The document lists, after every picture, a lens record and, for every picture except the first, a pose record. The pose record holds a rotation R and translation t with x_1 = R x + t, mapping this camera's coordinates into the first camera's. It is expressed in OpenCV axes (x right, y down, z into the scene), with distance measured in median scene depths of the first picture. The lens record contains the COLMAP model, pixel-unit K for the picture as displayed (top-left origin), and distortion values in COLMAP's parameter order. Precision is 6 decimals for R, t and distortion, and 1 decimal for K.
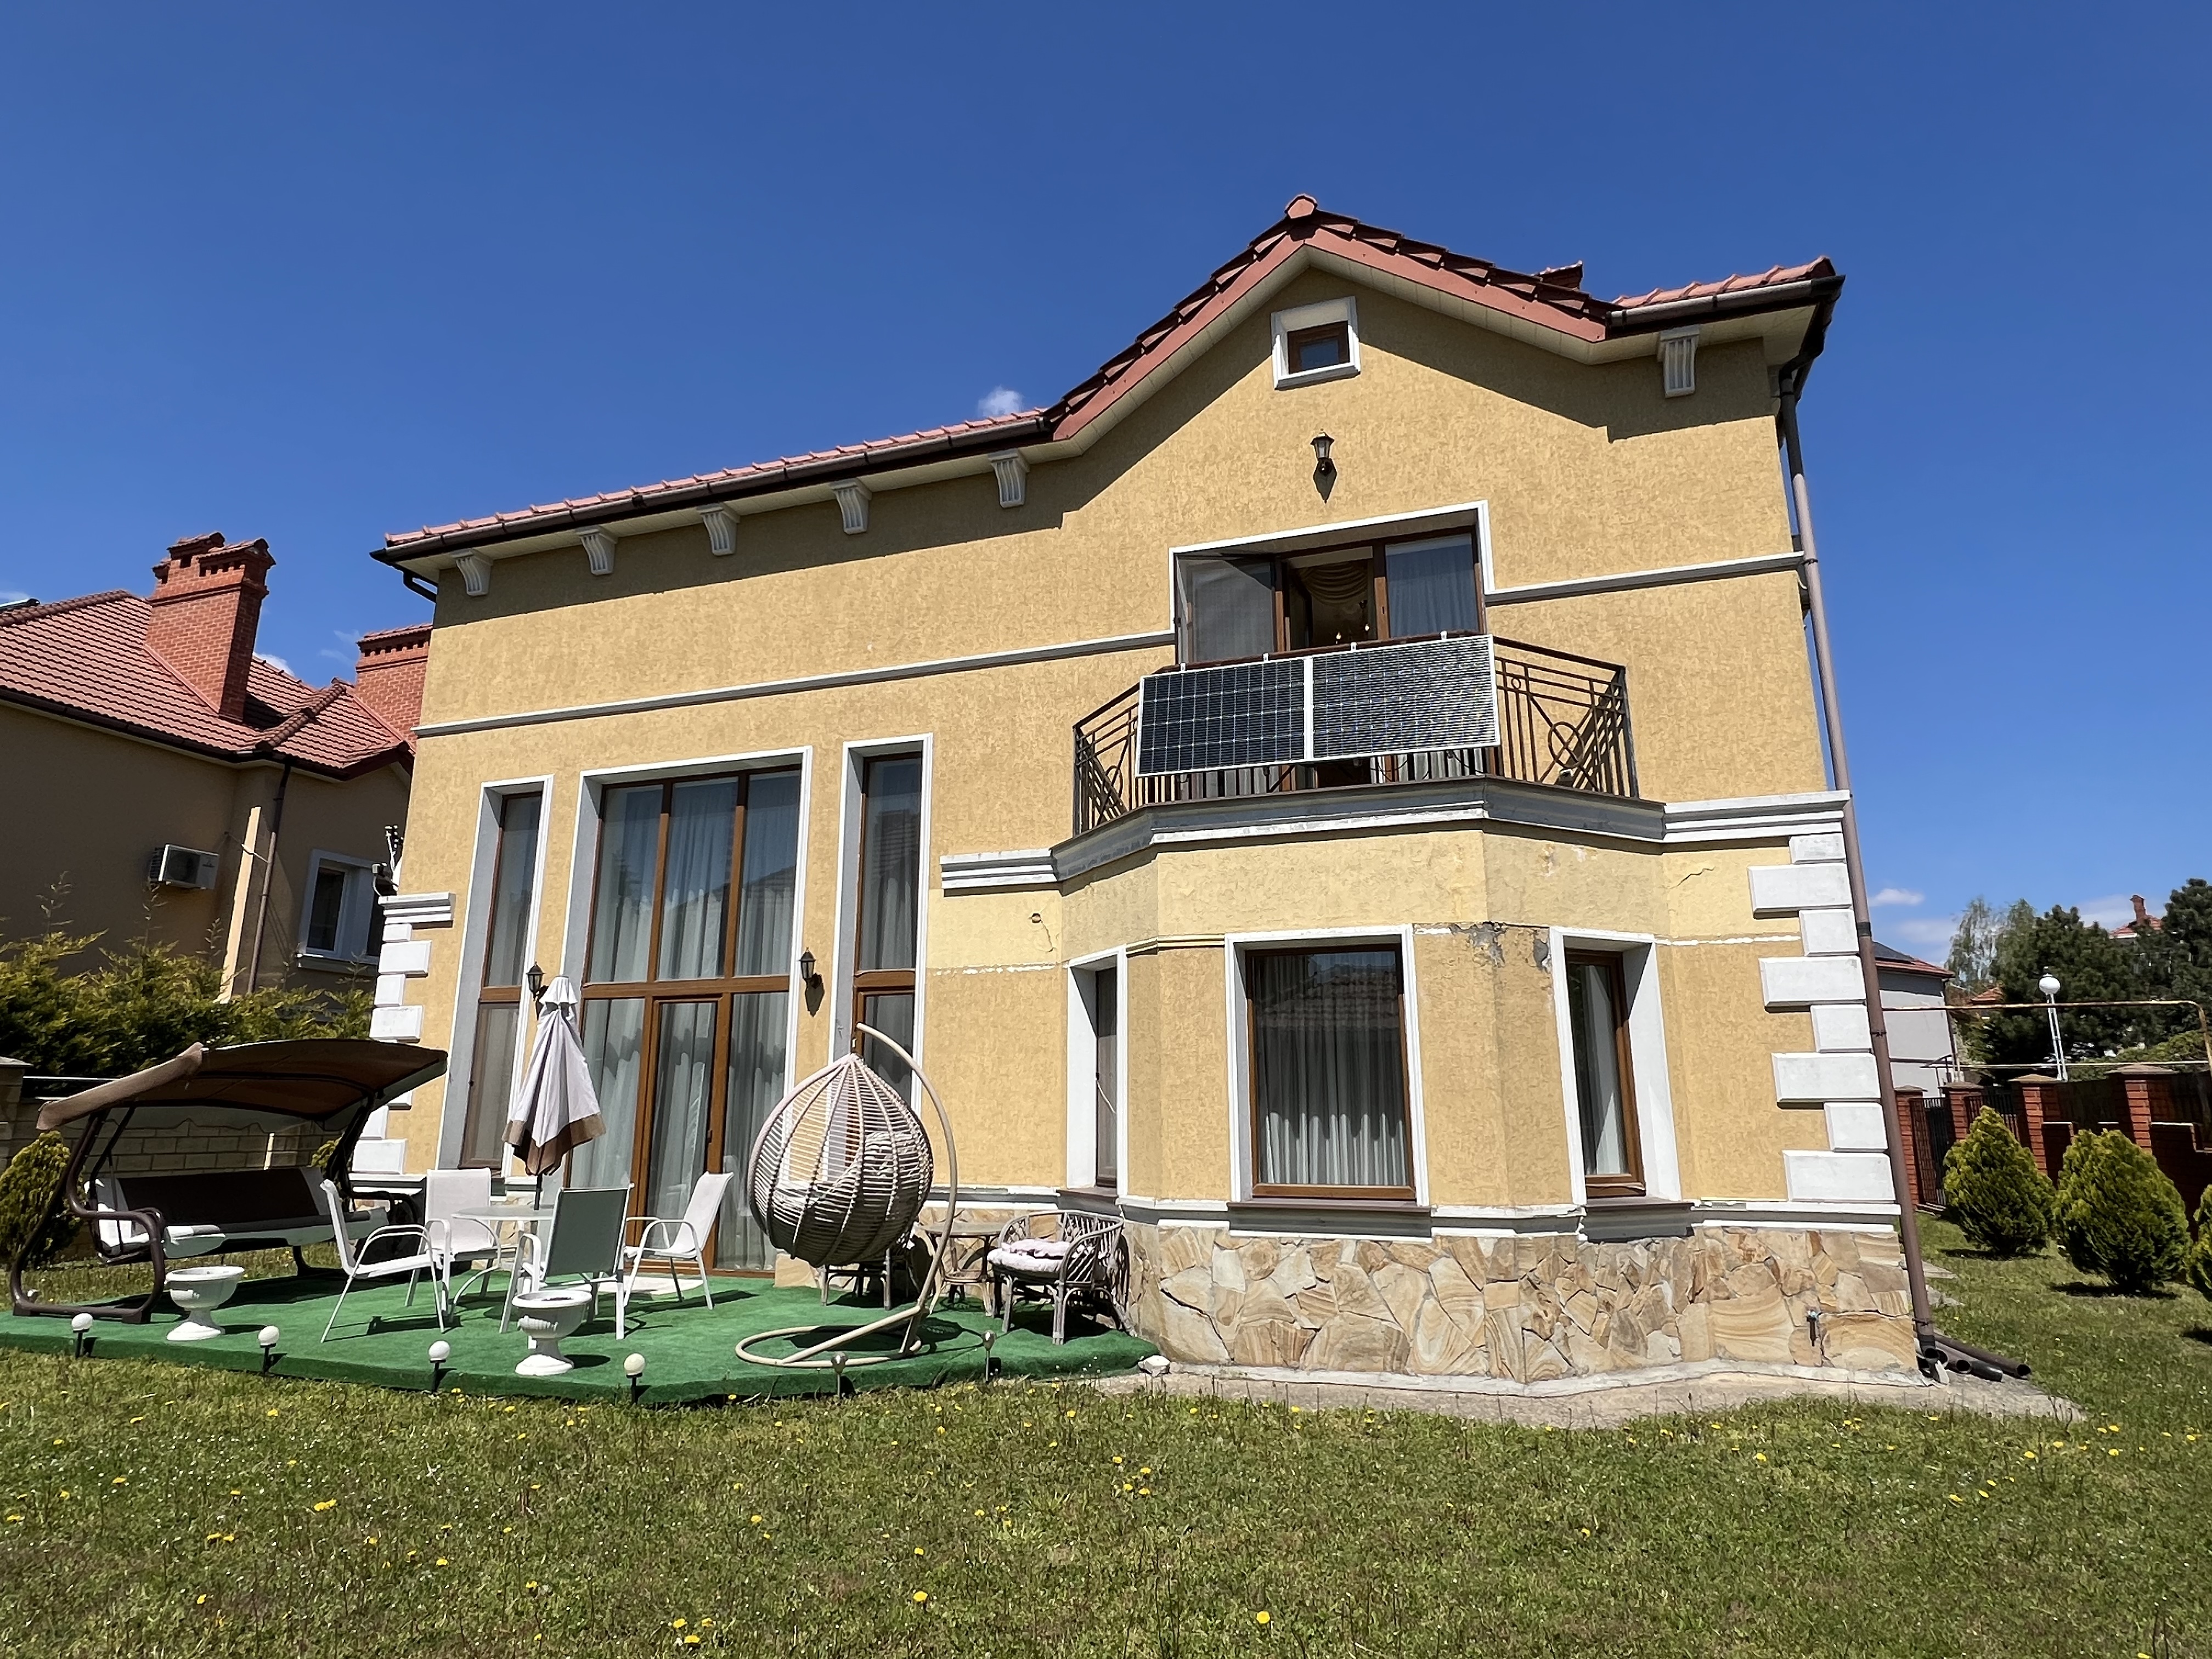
lens RADIAL K [[1198.7, 0, 1109.7], [0, 1198.7, 834.3], [0, 0, 1]] dist [-0.010573, -0.000630]
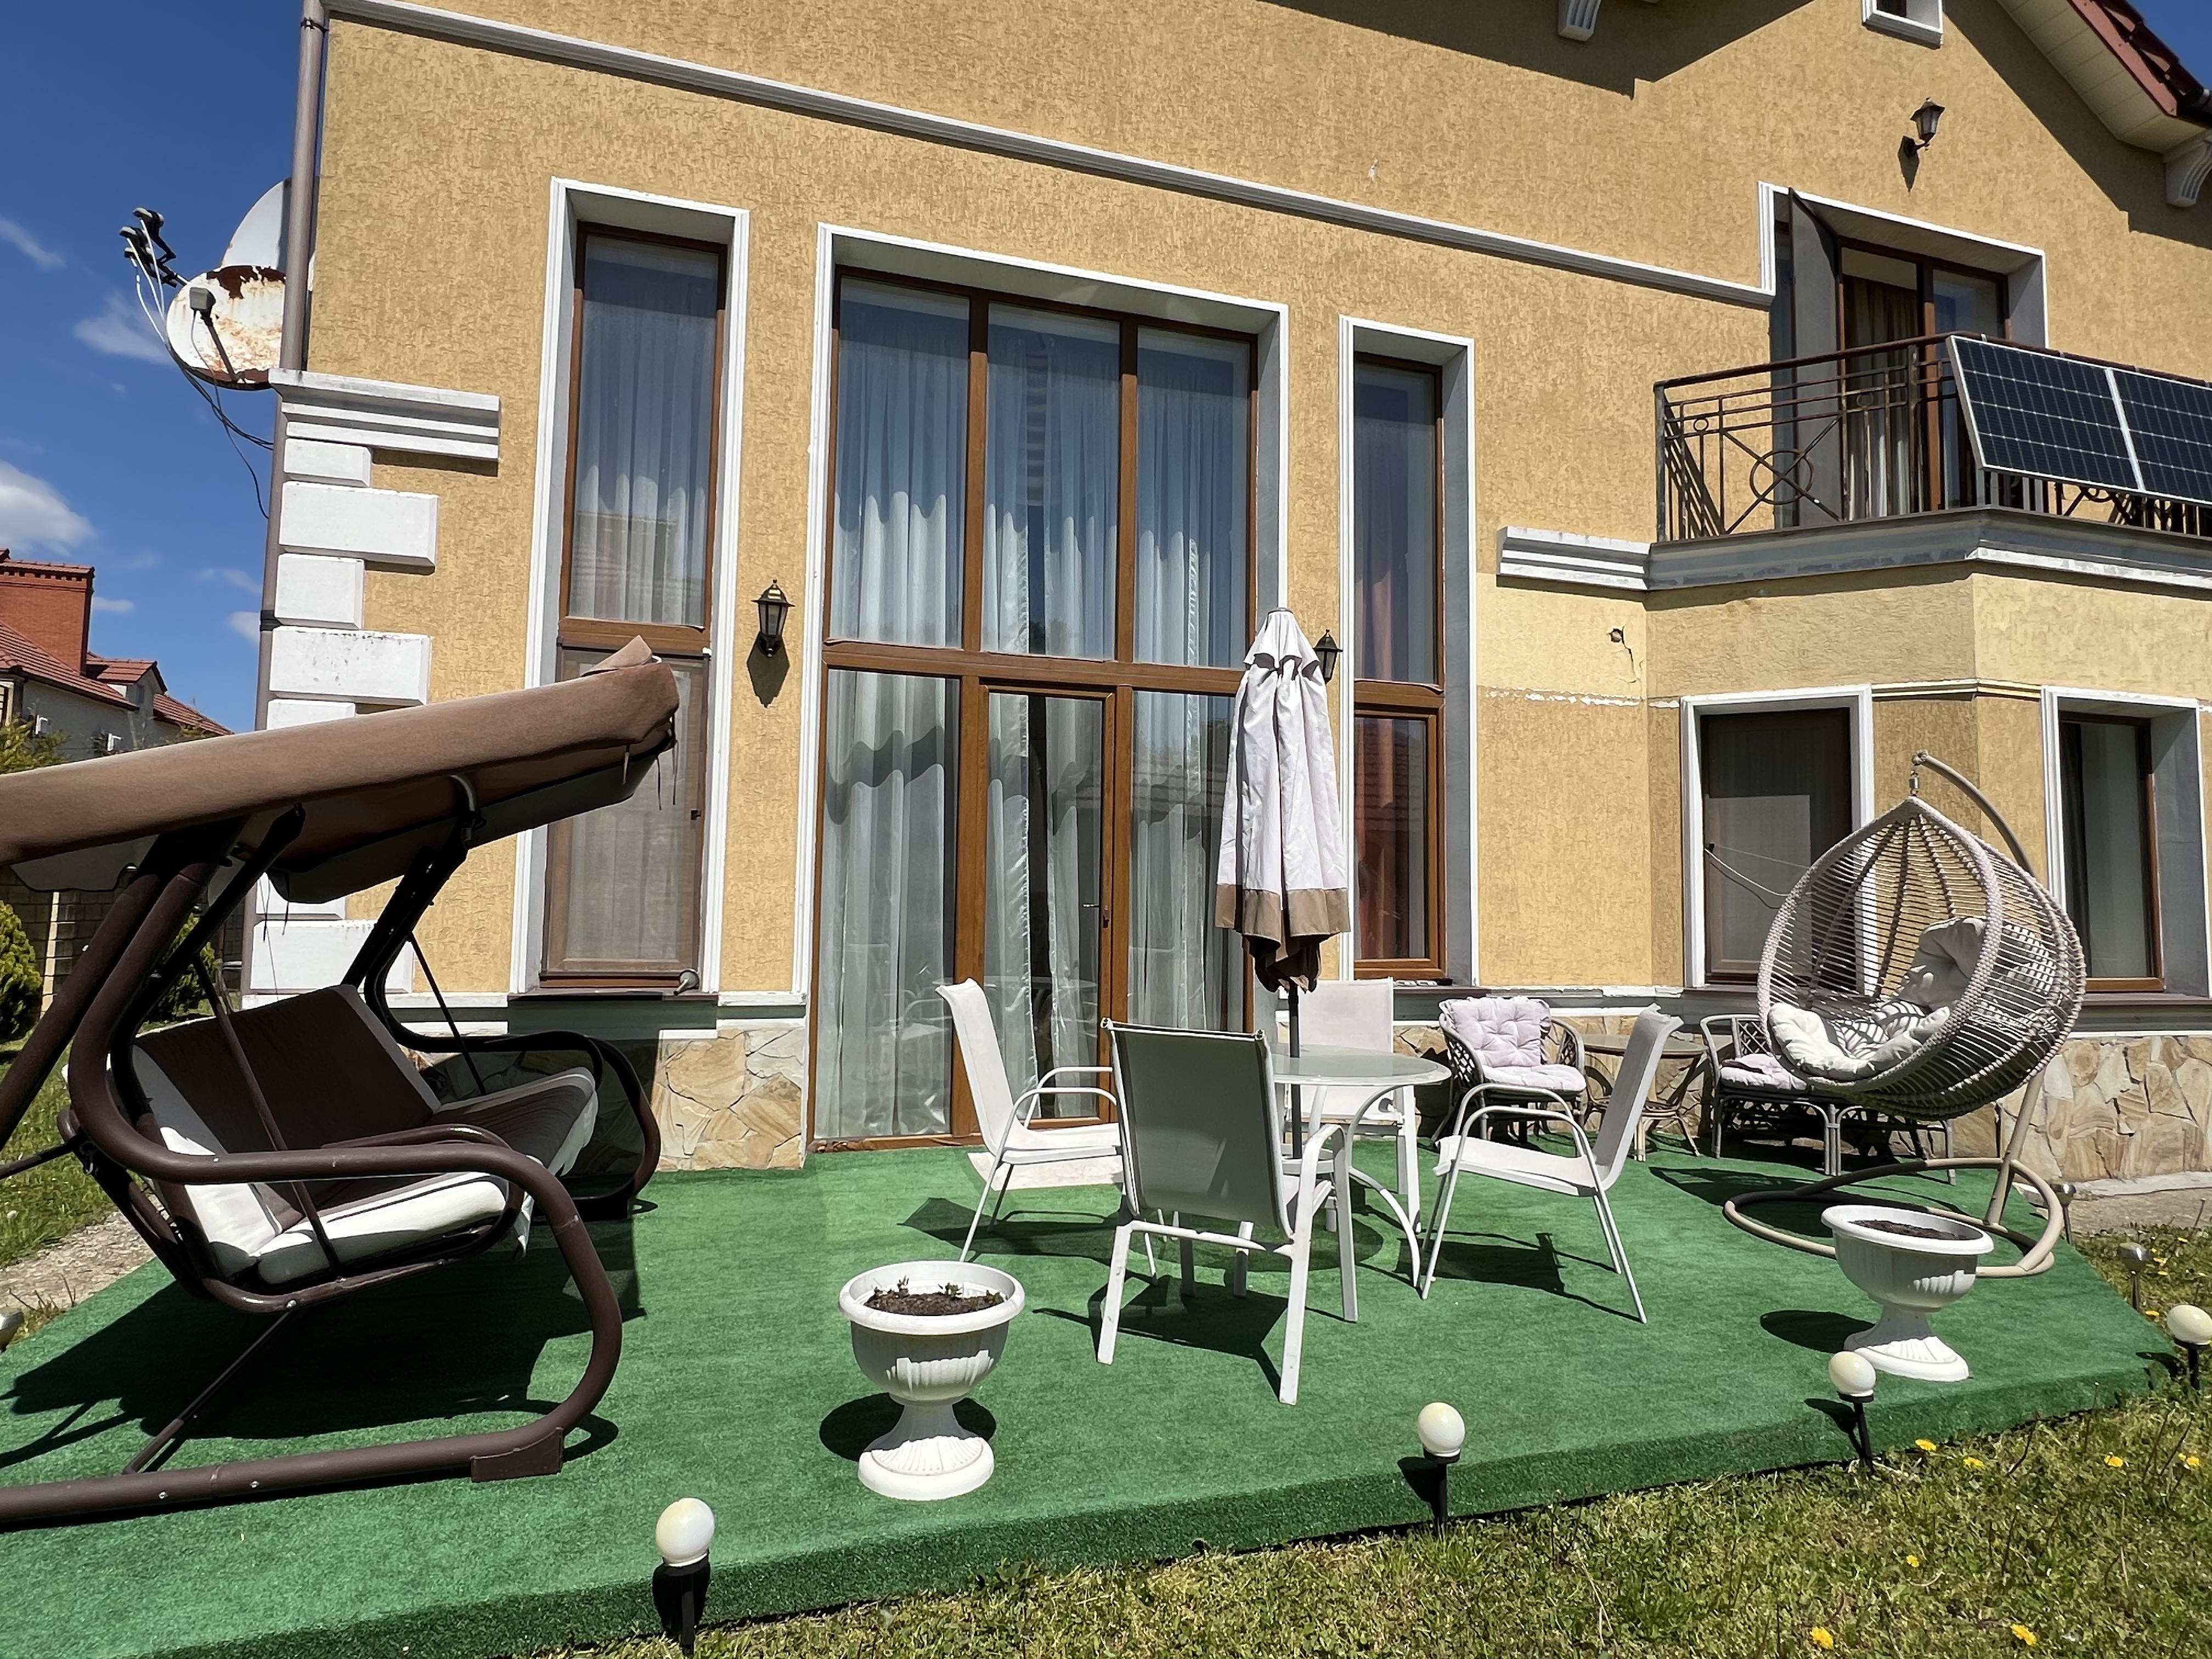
lens RADIAL K [[1177.1, 0, 1105.6], [0, 1177.1, 827.2], [0, 0, 1]] dist [-0.009594, 0.003926]
pose [[0.818519, 0.053043, 0.572025, -0.708965], [-0.147086, 0.981888, 0.119419, 0.142173], [-0.555330, -0.181884, 0.811497, 0.549660]]
